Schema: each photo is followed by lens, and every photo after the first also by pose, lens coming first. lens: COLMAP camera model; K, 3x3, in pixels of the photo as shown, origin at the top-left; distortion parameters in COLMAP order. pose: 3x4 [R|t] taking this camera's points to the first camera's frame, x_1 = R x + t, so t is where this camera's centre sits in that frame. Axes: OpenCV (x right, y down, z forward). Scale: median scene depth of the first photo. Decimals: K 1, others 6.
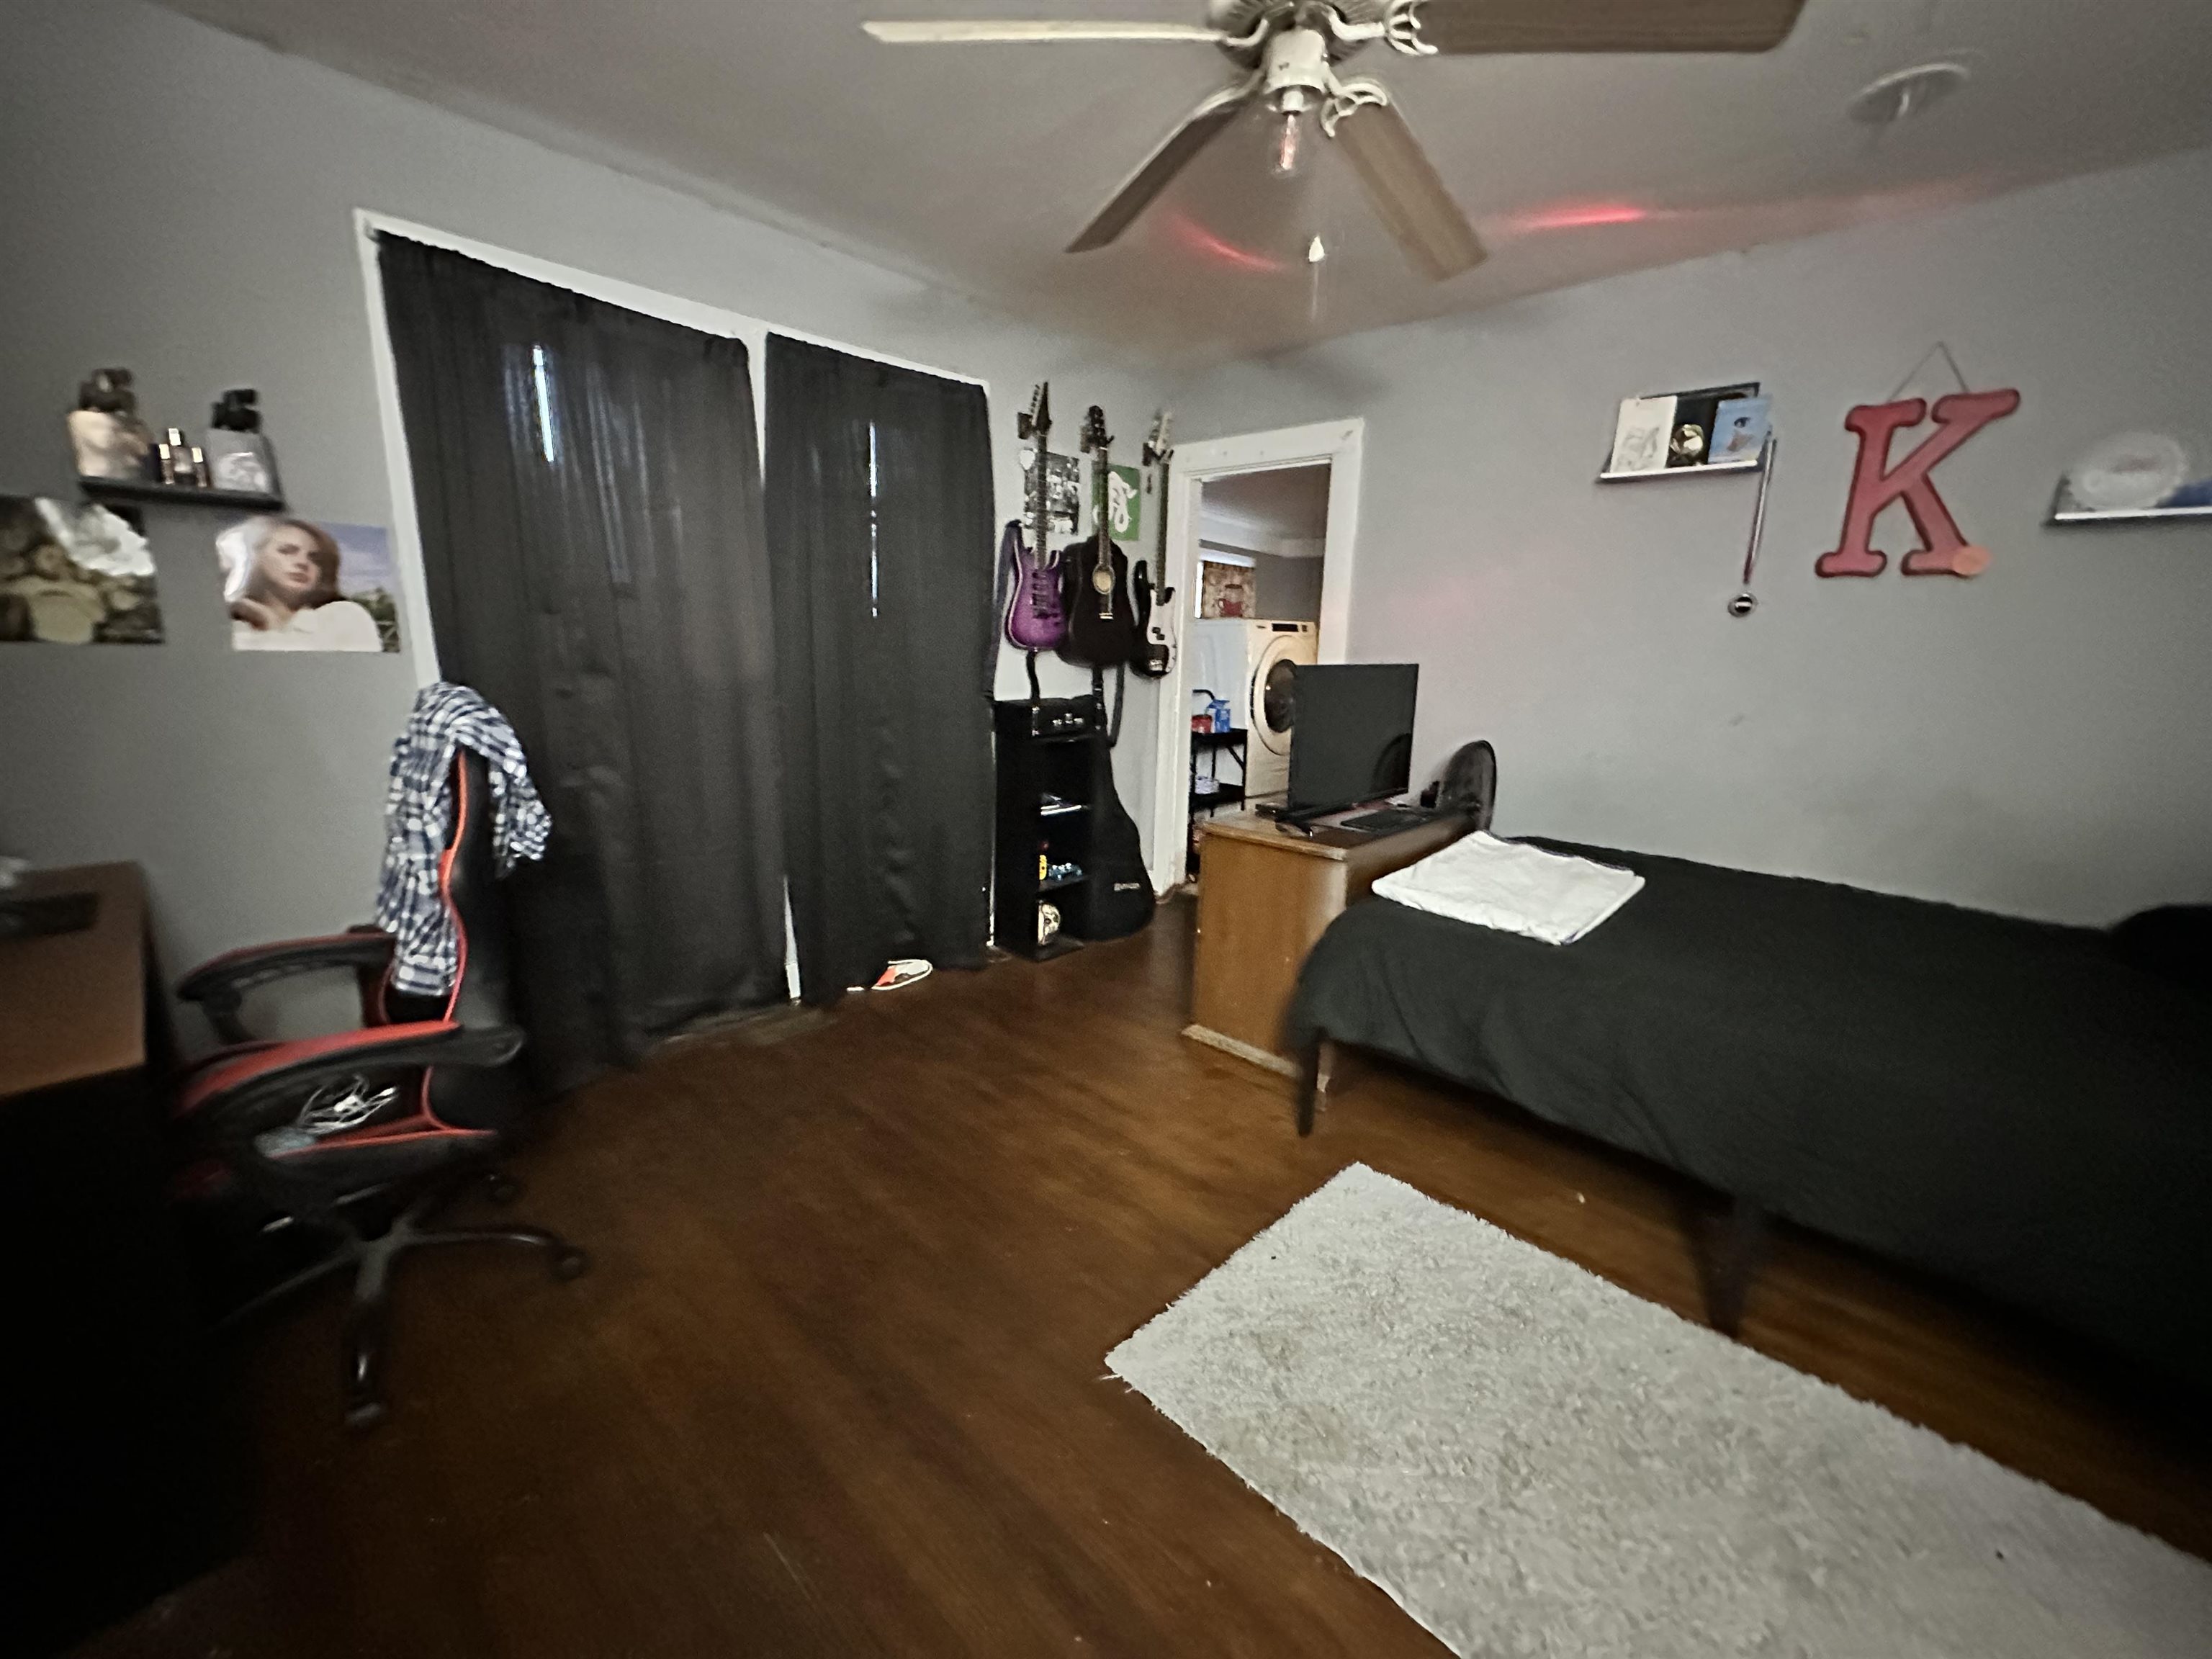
lens RADIAL K [[886.1, 0, 1103.0], [0, 886.1, 829.1], [0, 0, 1]] dist [0.000155, -0.000014]
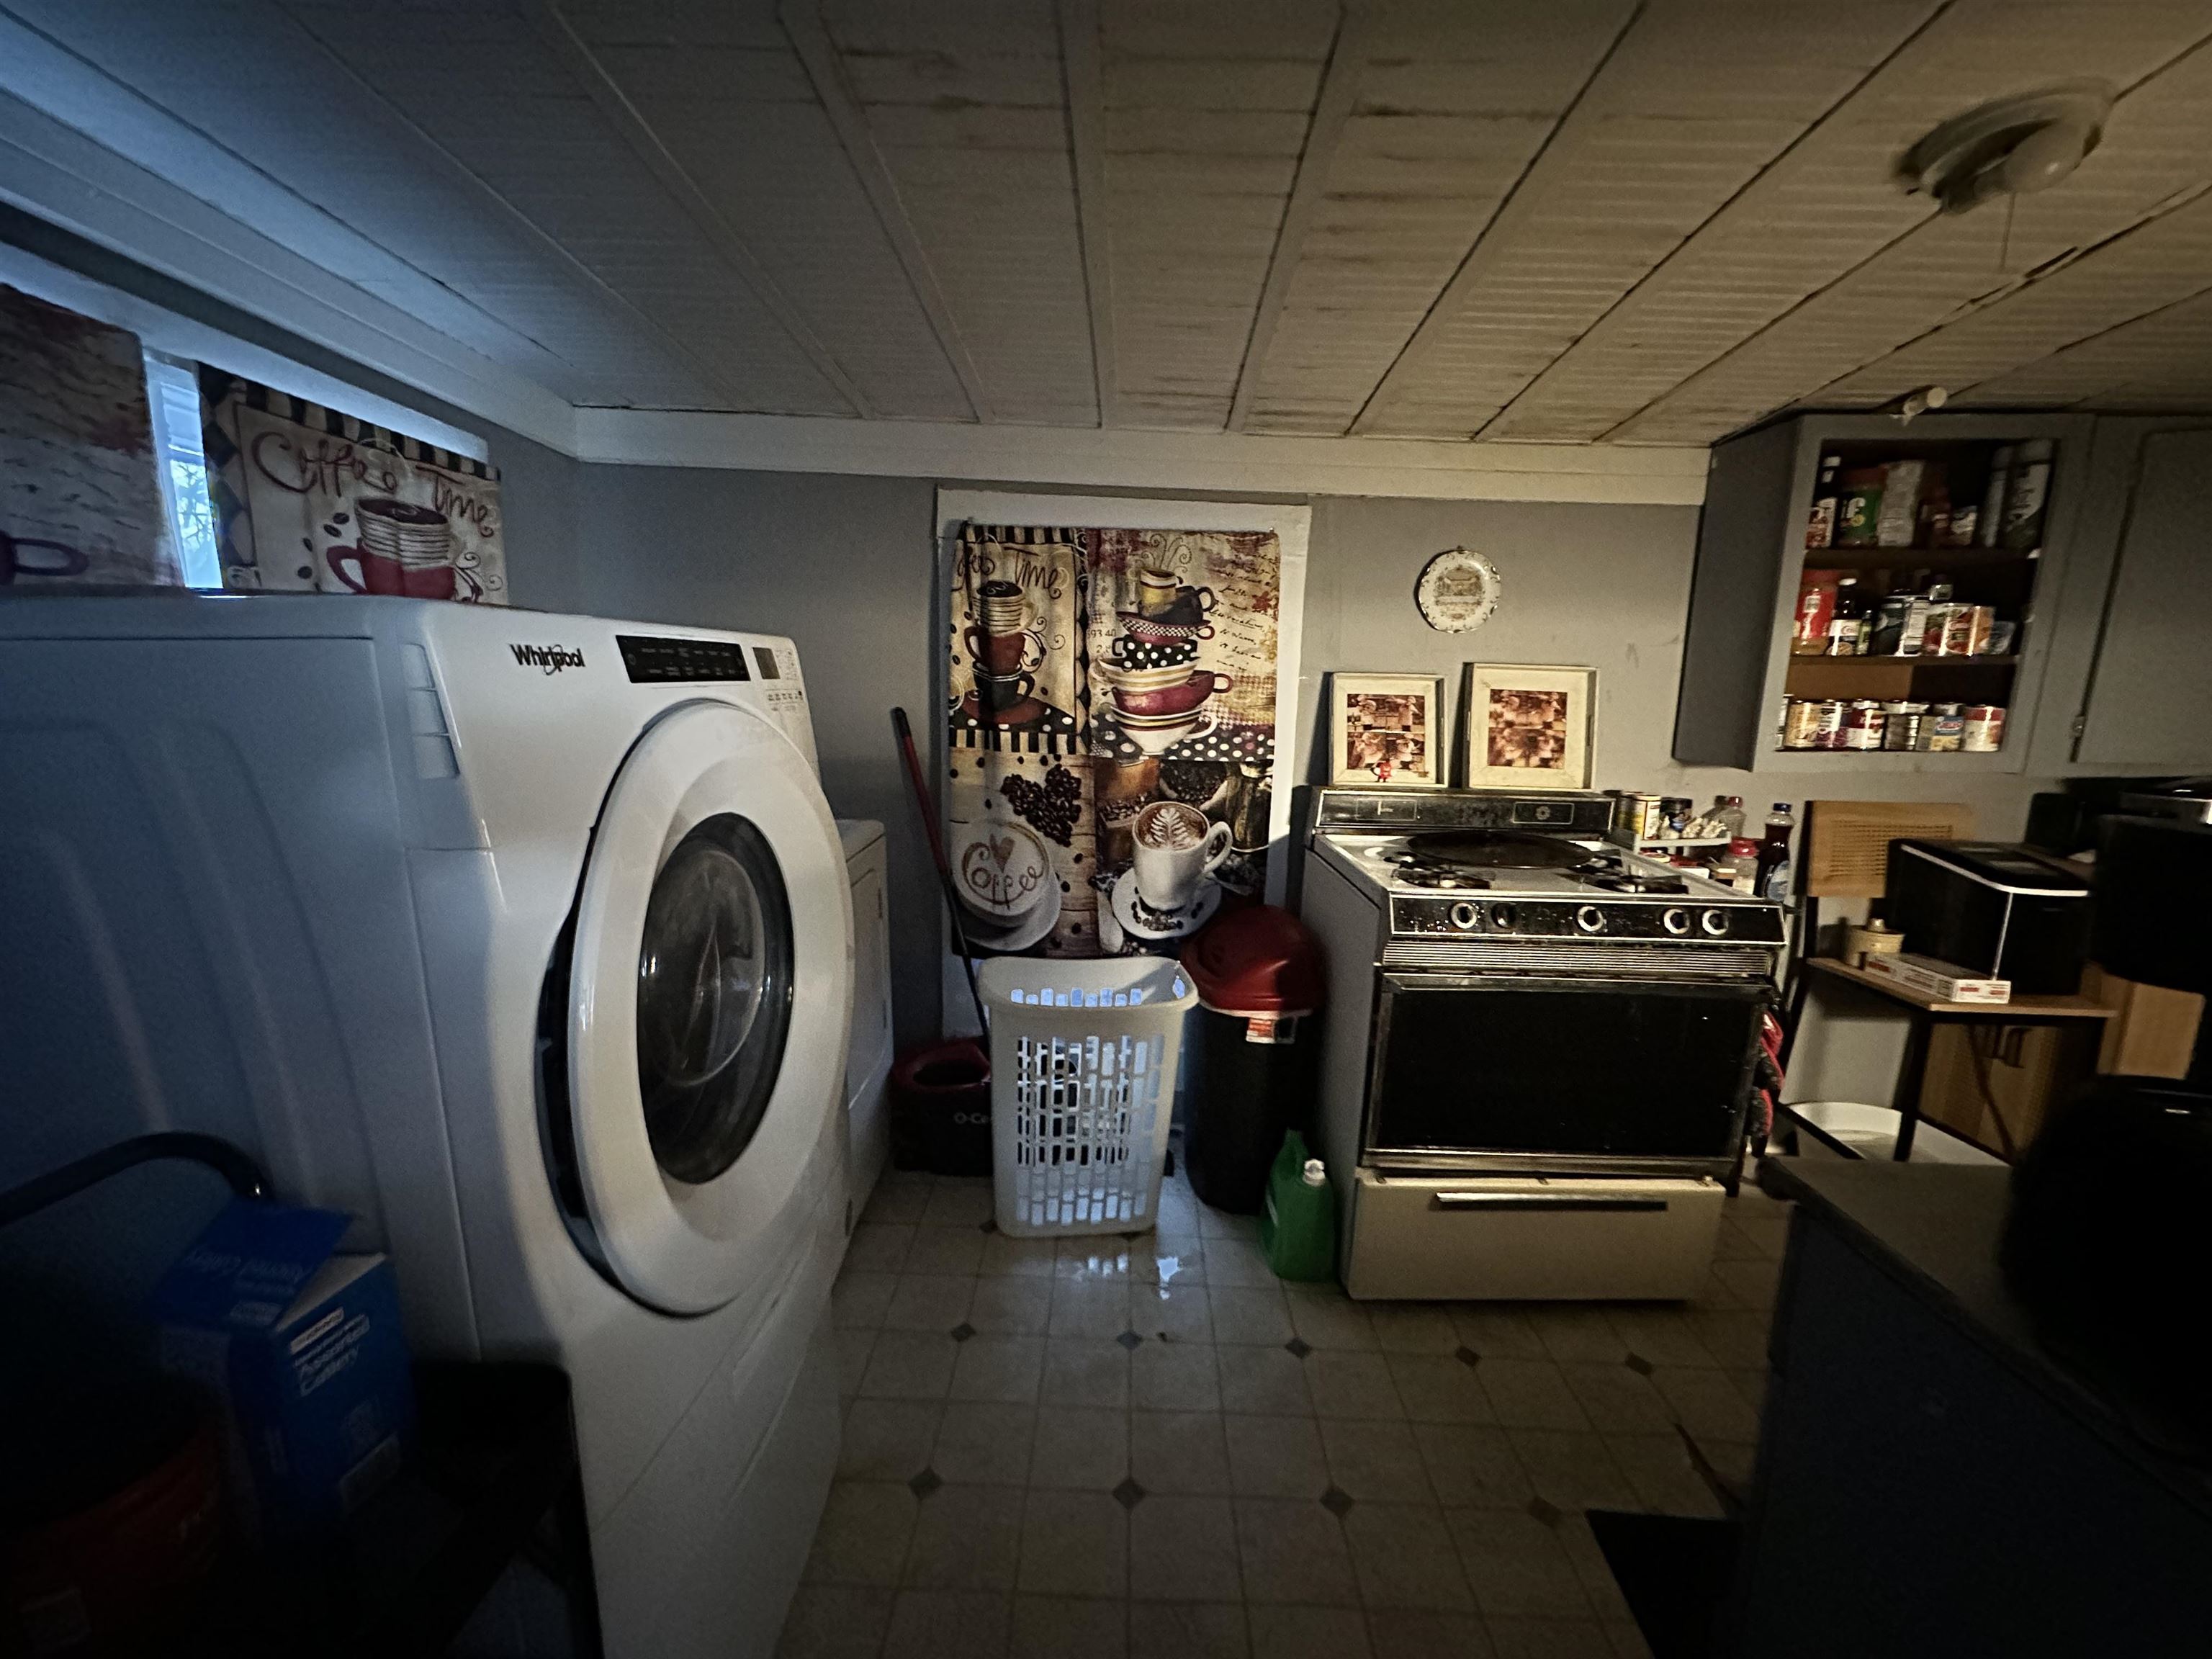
lens RADIAL K [[886.1, 0, 1111.9], [0, 886.1, 830.5], [0, 0, 1]] dist [0.000155, -0.000014]
pose [[0.741424, -0.131181, 0.658090, 0.119908], [0.152247, 0.988015, 0.025421, -0.154039], [-0.653538, 0.081344, 0.752510, 0.675829]]
